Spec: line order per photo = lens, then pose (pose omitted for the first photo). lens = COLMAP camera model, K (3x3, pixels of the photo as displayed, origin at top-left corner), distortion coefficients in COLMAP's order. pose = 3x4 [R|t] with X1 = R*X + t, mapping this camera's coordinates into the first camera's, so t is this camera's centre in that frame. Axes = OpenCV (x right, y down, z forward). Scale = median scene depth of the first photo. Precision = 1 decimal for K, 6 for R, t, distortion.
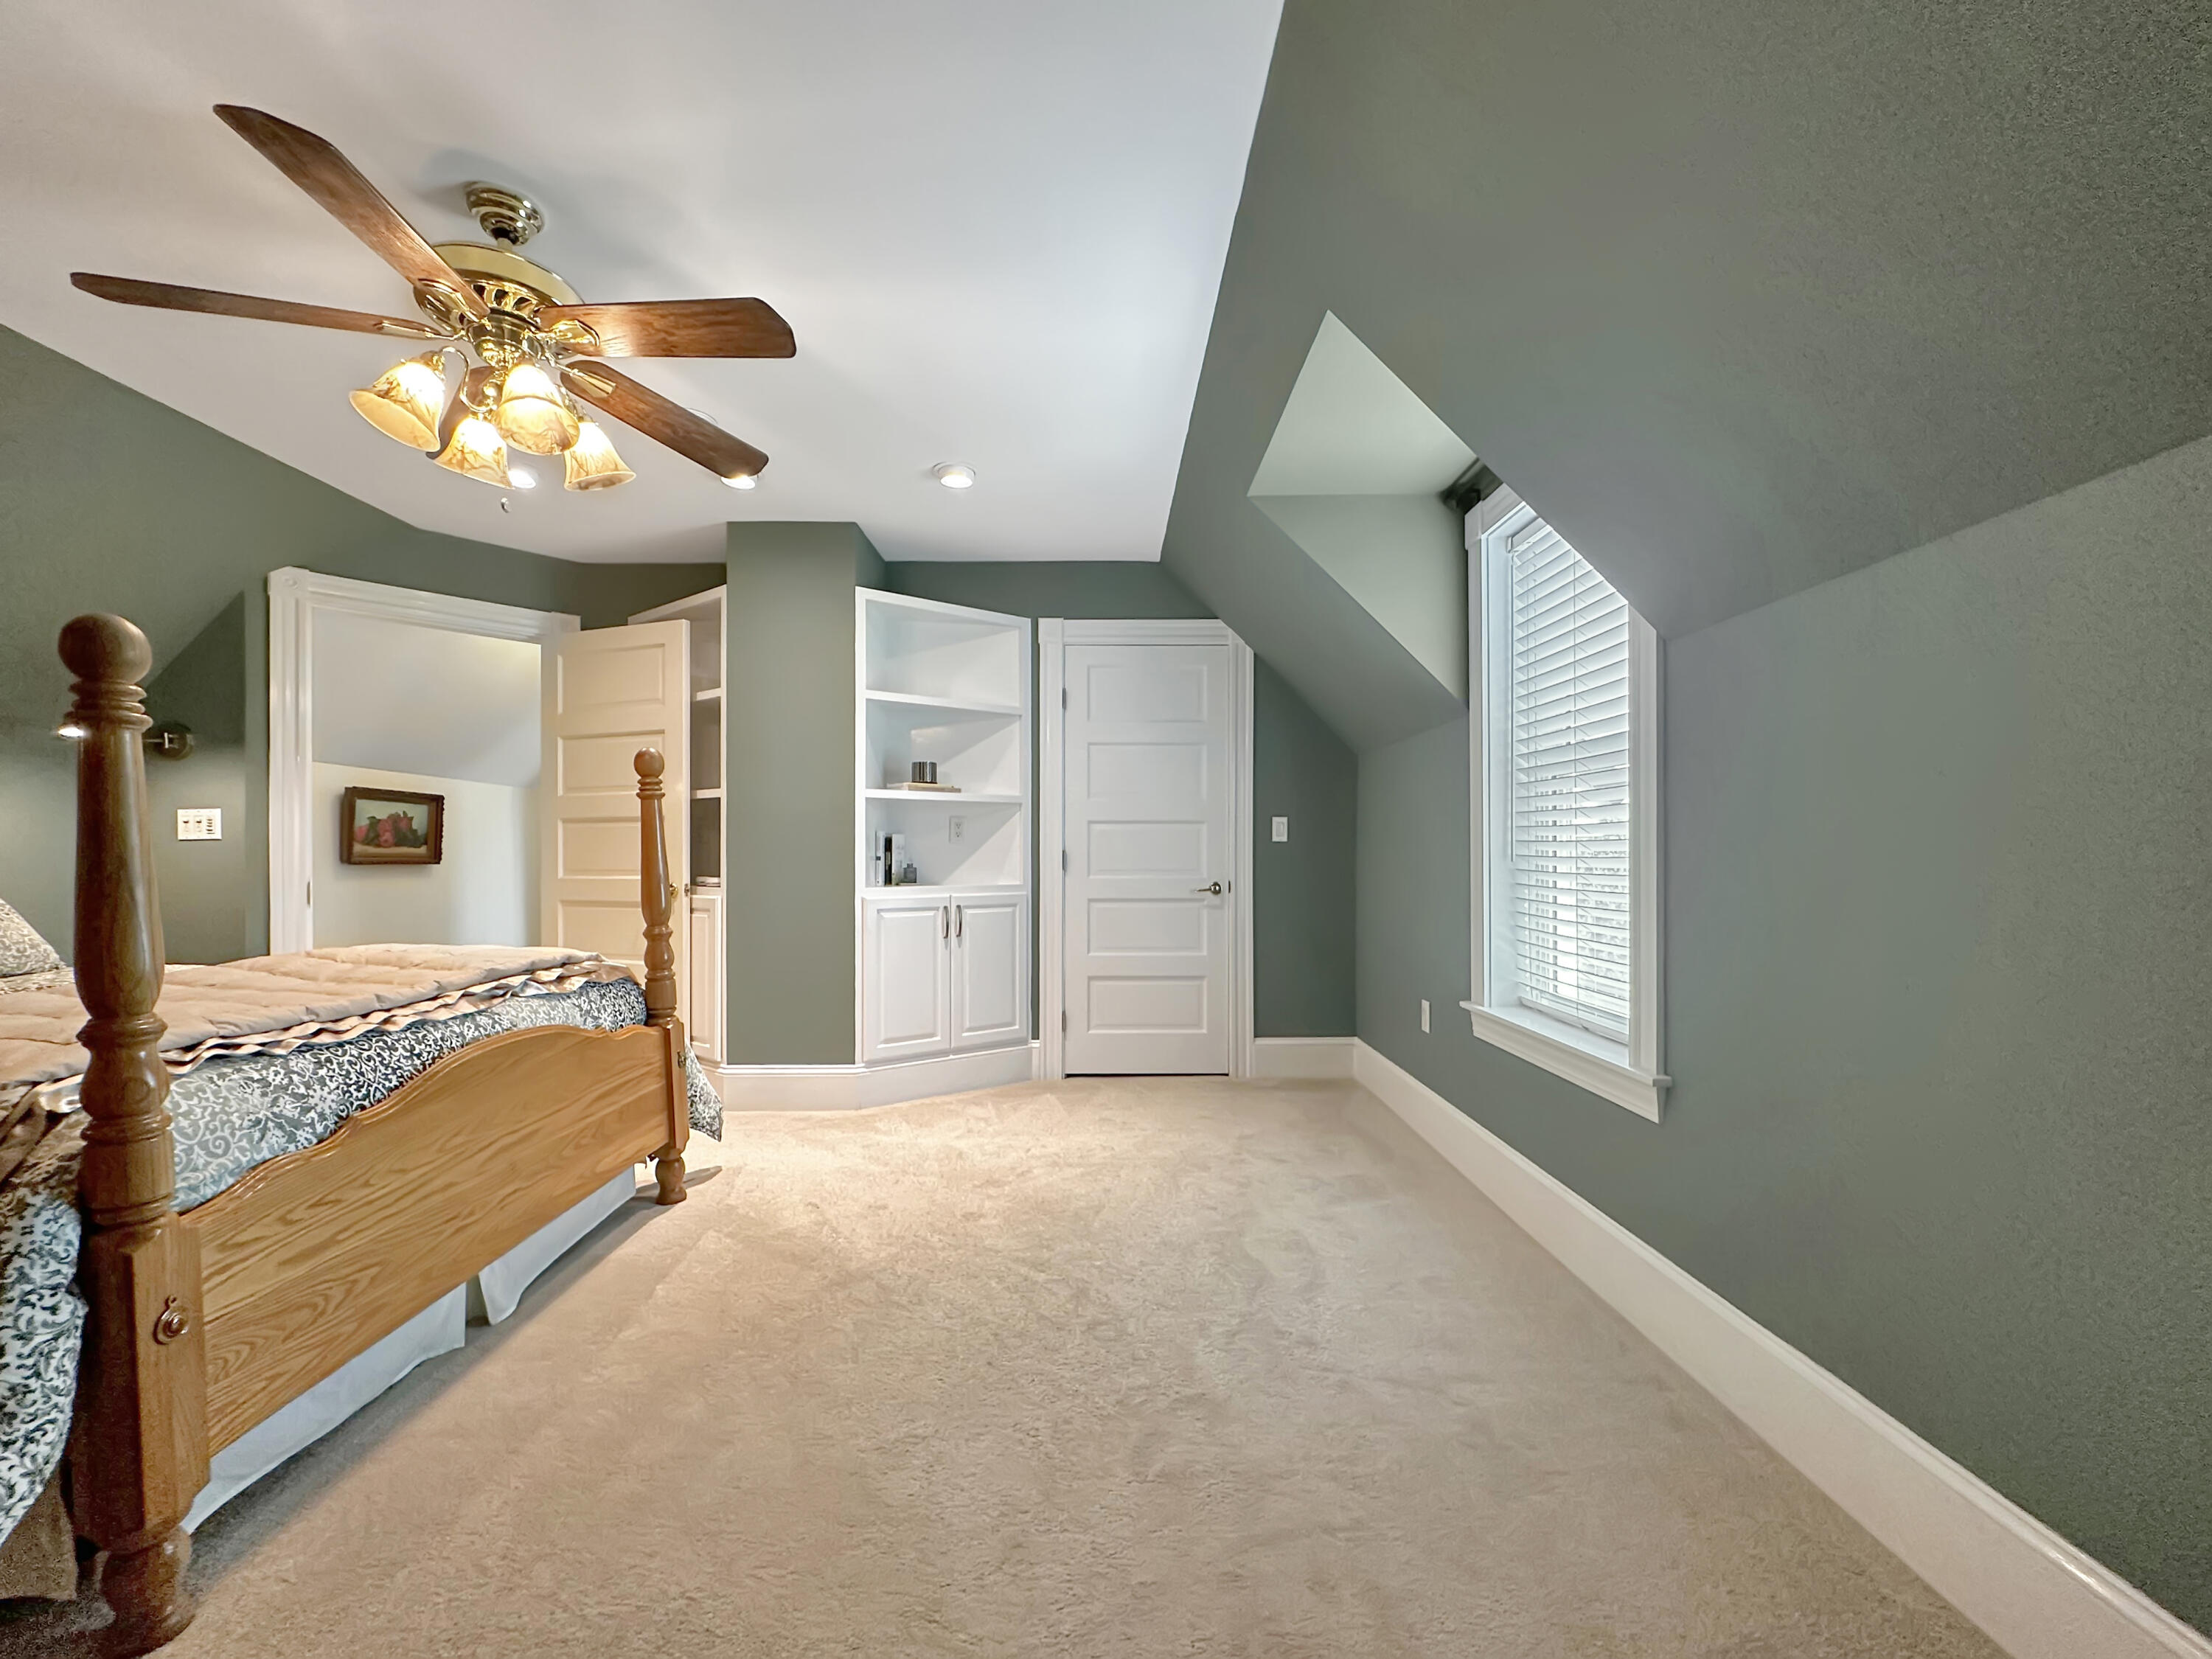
lens RADIAL K [[873.5, 0, 1106.0], [0, 873.5, 829.5], [0, 0, 1]] dist [0.000677, 0.000293]
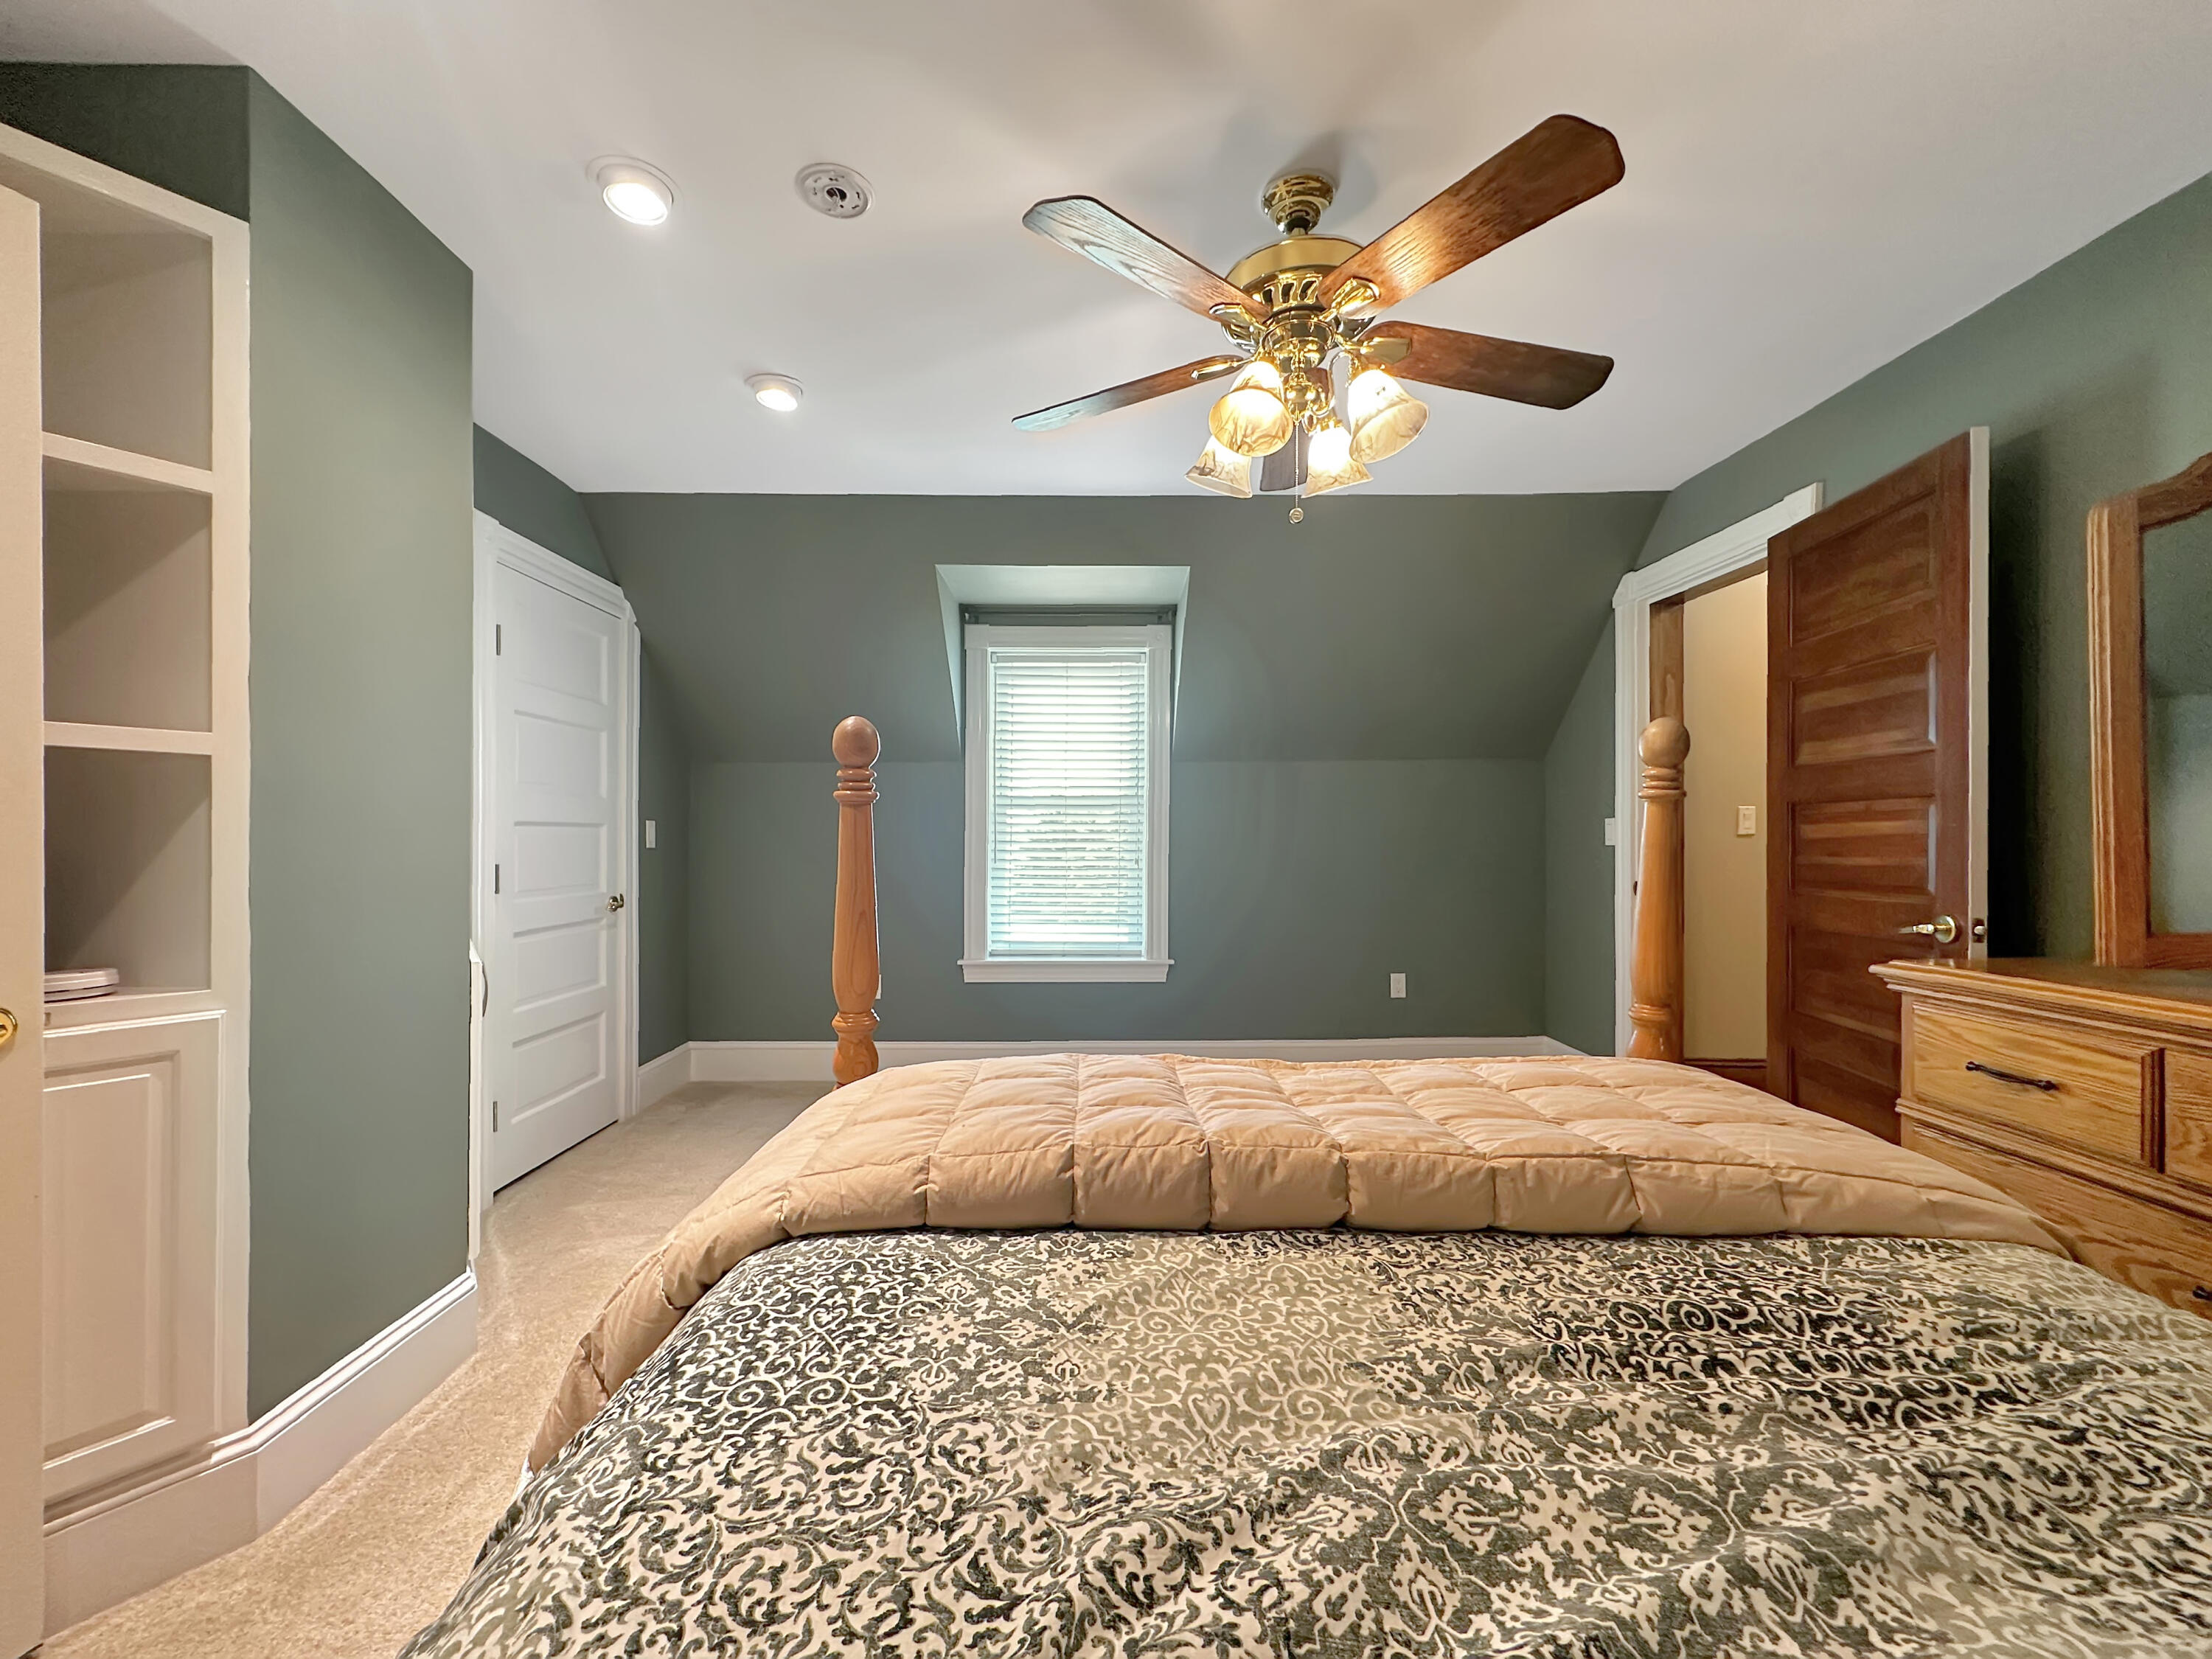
lens RADIAL K [[884.4, 0, 1106.0], [0, 884.4, 829.5], [0, 0, 1]] dist [-0.000584, 0.000072]
pose [[-0.022999, 0.008557, 0.999699, -1.199898], [-0.023743, 0.999677, -0.009103, -0.013752], [-0.999454, -0.023945, -0.022788, 0.879048]]
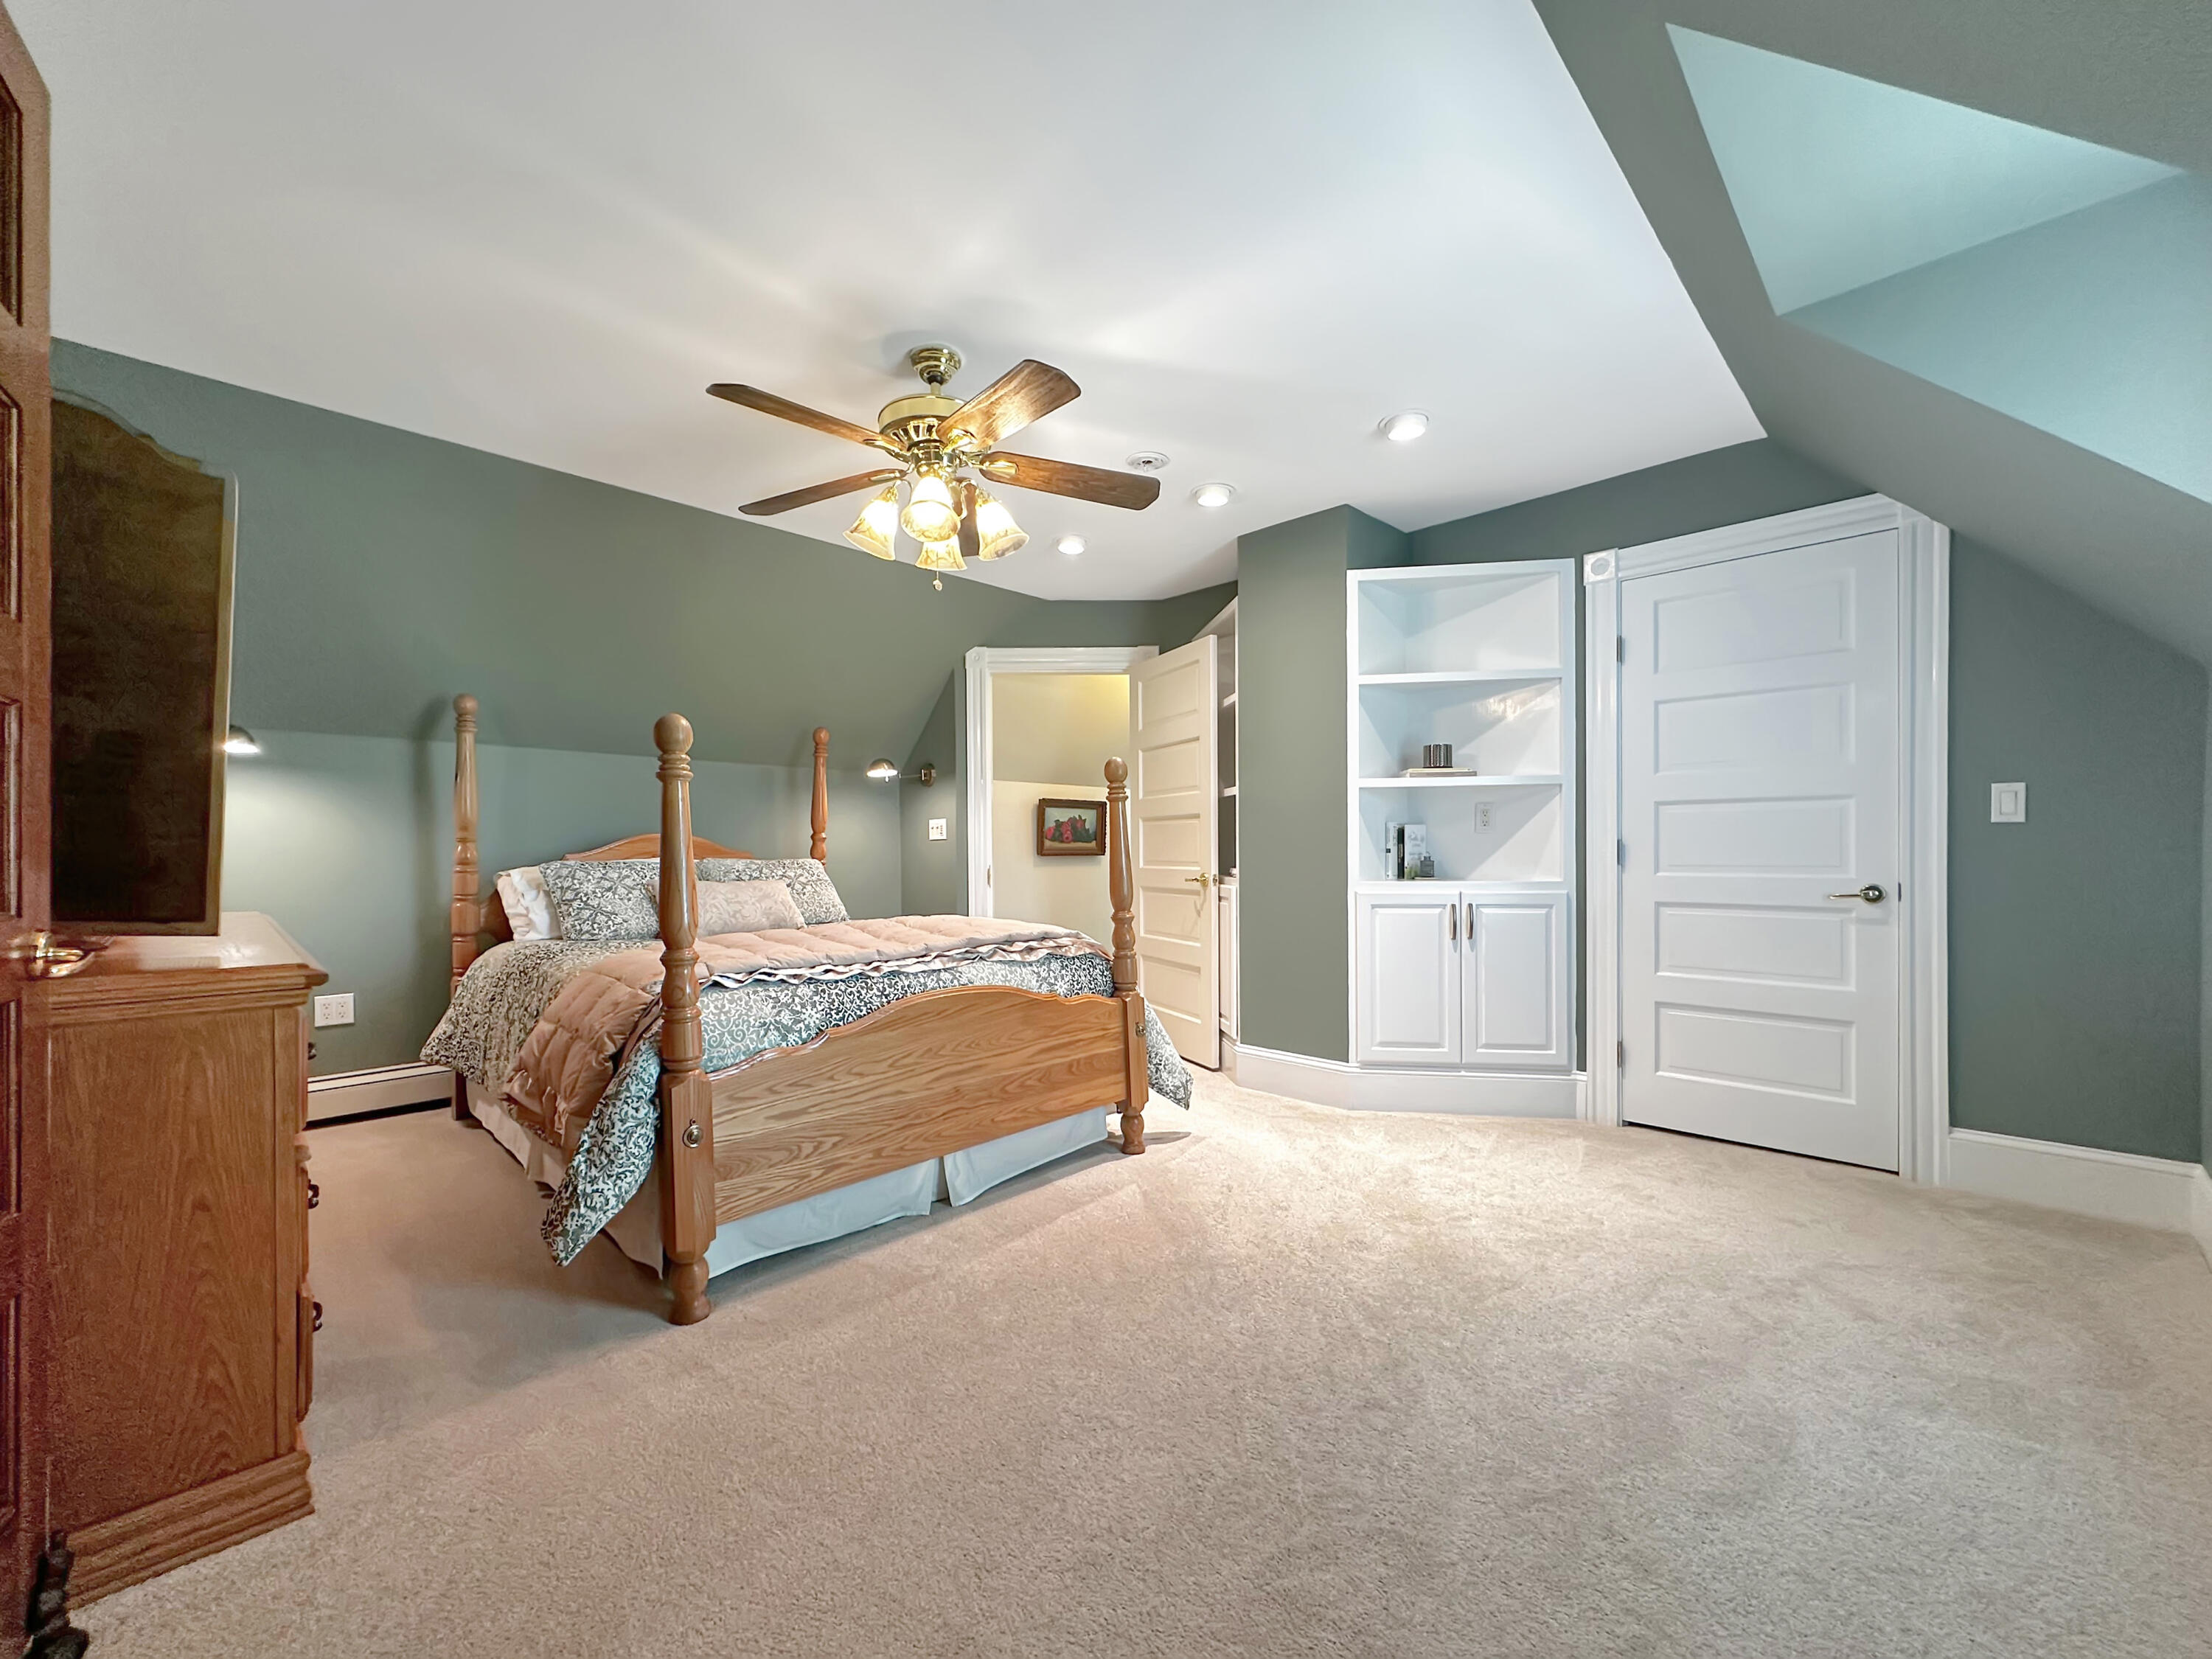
lens RADIAL K [[884.4, 0, 1106.0], [0, 884.4, 829.5], [0, 0, 1]] dist [-0.000584, 0.000072]
pose [[0.712460, -0.018958, -0.701457, 0.295484], [0.027630, 0.999618, 0.001047, 0.000753], [0.701169, -0.020127, 0.712711, 0.156248]]
